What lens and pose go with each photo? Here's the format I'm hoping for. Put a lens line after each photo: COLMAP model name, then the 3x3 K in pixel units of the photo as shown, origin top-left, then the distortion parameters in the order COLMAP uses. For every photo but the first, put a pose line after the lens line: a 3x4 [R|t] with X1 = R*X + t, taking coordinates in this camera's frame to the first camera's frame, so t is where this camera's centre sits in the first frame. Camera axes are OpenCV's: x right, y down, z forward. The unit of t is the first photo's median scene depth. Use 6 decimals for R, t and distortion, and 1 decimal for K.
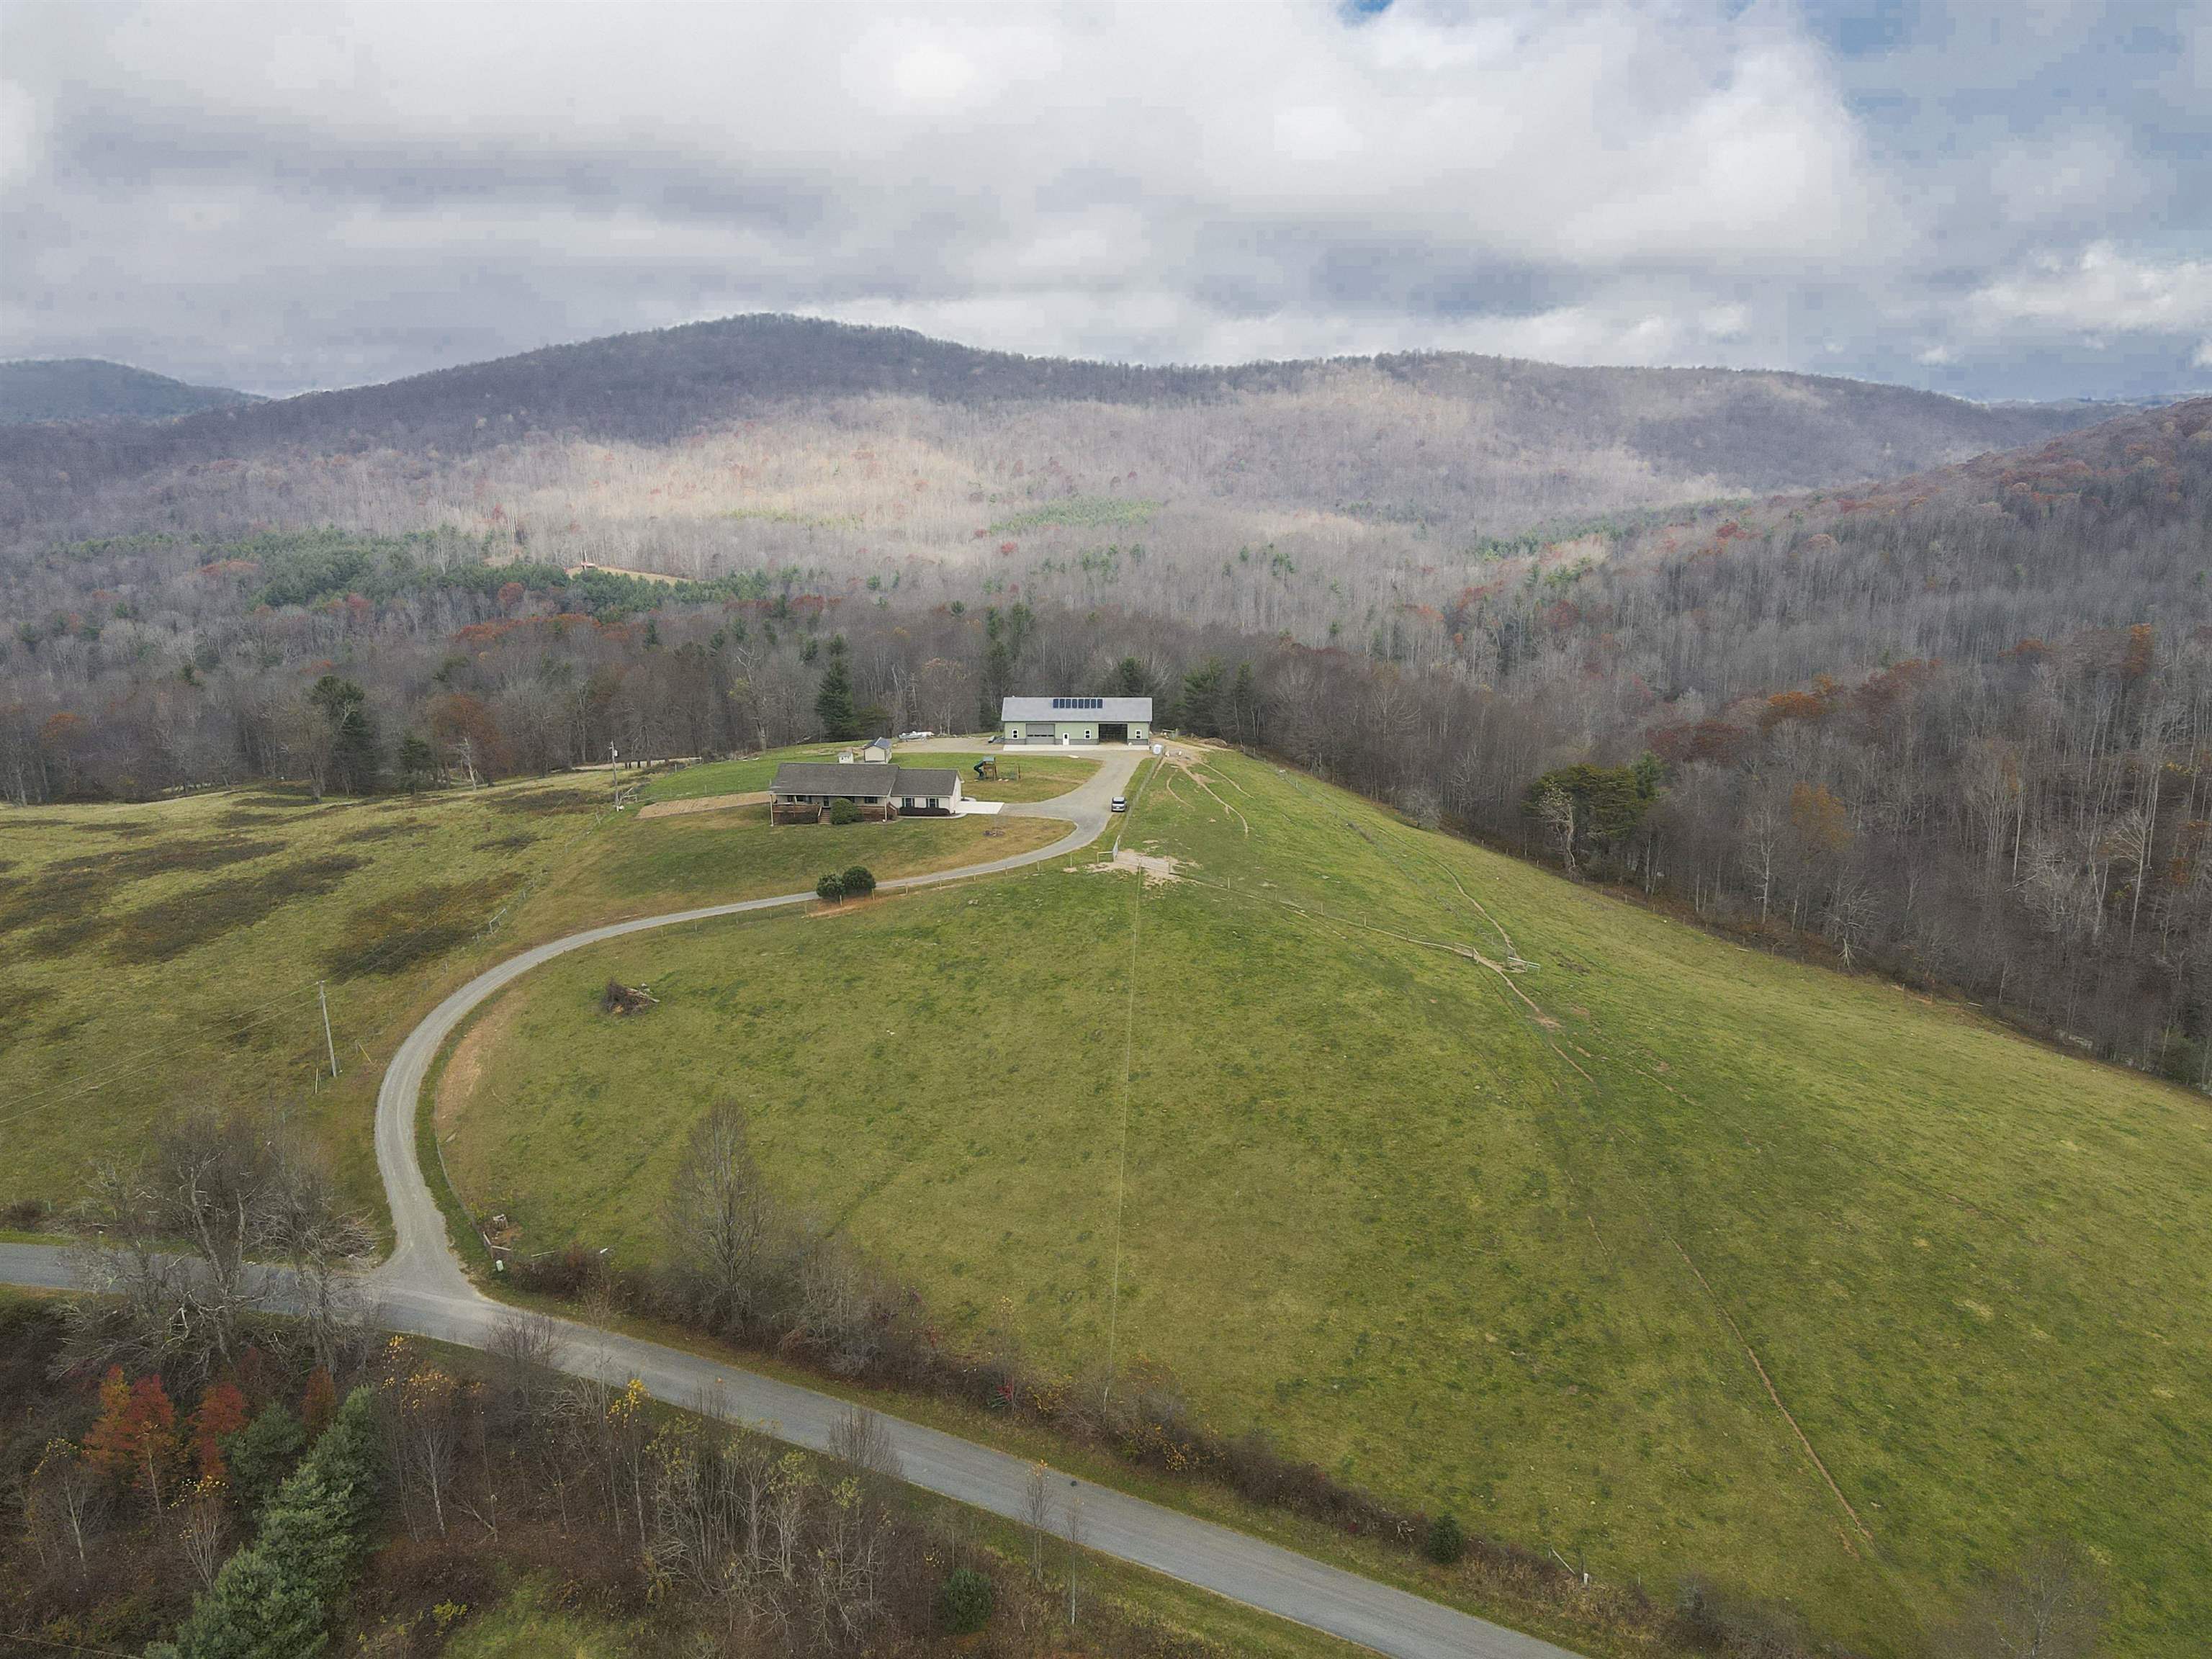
lens RADIAL K [[1629.2, 0, 1106.0], [0, 1629.2, 829.5], [0, 0, 1]] dist [-0.000345, 0.040483]
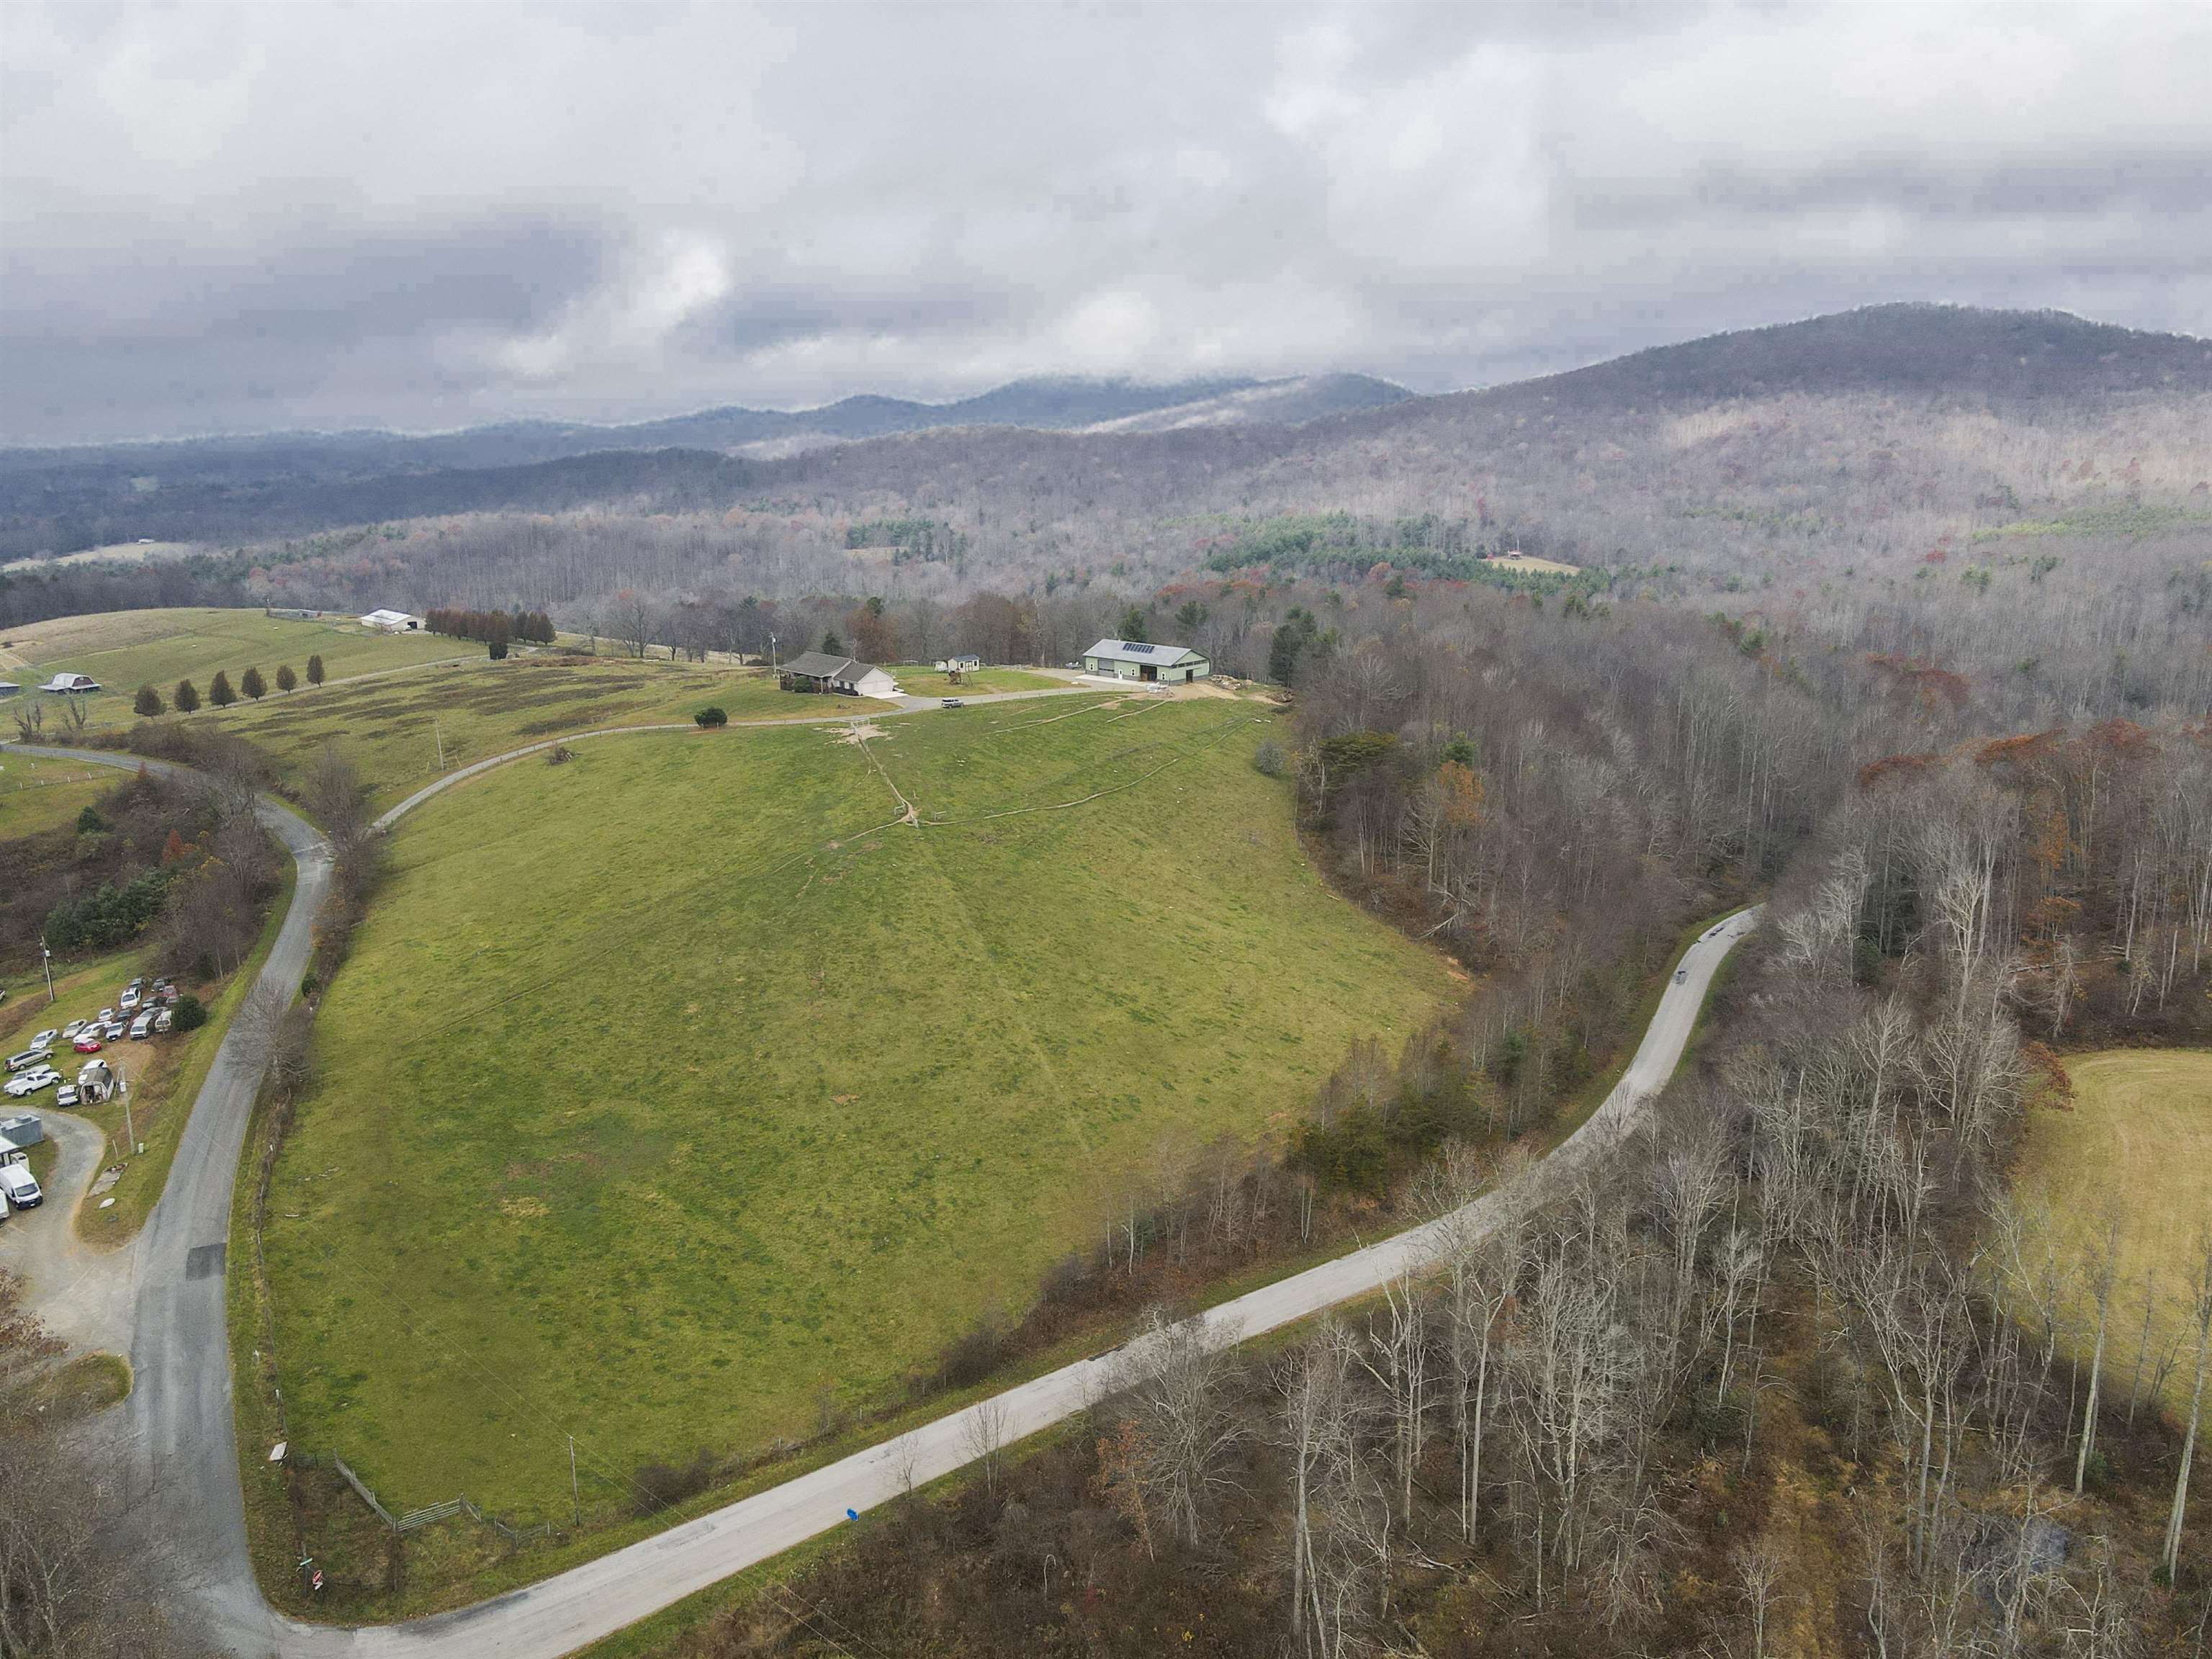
lens RADIAL K [[1629.2, 0, 1106.0], [0, 1629.2, 829.5], [0, 0, 1]] dist [-0.000345, 0.040483]
pose [[0.744608, 0.161980, -0.647551, 1.166837], [-0.161599, 0.984996, 0.060569, -0.017076], [0.647646, 0.059543, 0.759612, 0.057375]]
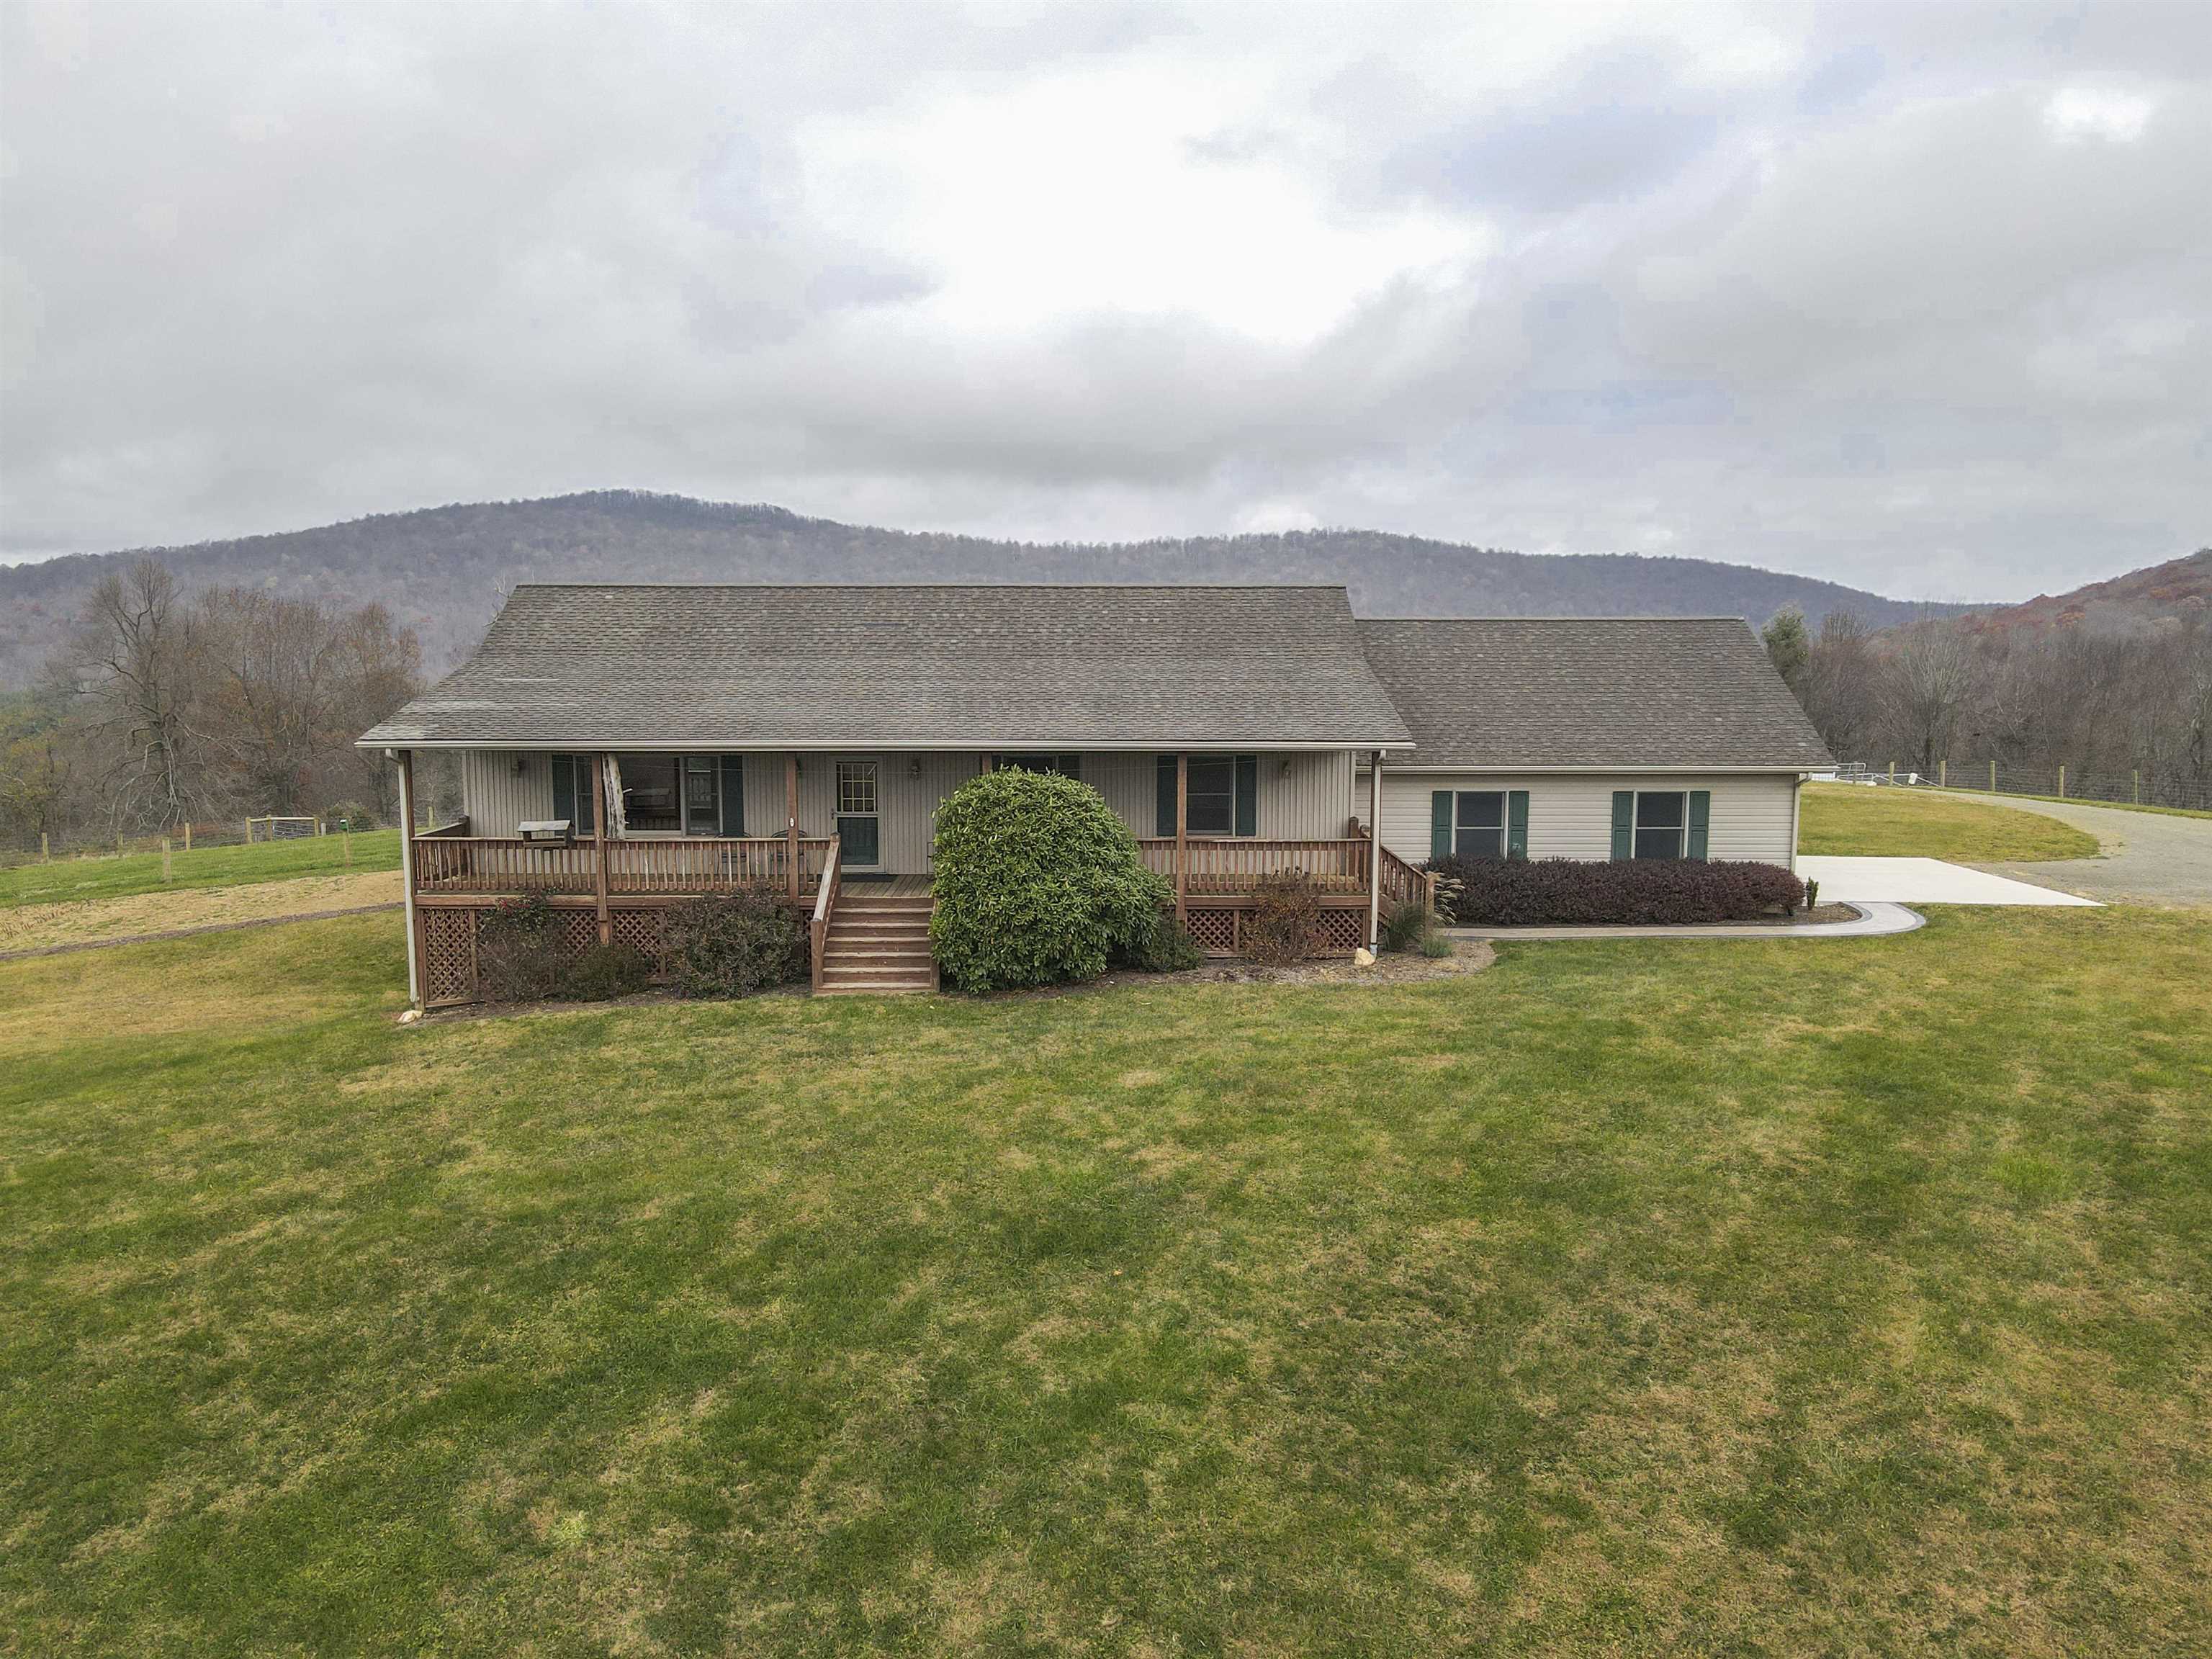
lens RADIAL K [[1629.2, 0, 1106.0], [0, 1629.2, 829.5], [0, 0, 1]] dist [-0.000345, 0.040483]
pose [[0.996213, -0.010585, 0.086302, -0.186194], [0.021958, 0.991017, -0.131920, 0.000628], [-0.084130, 0.133315, 0.987496, 0.992666]]
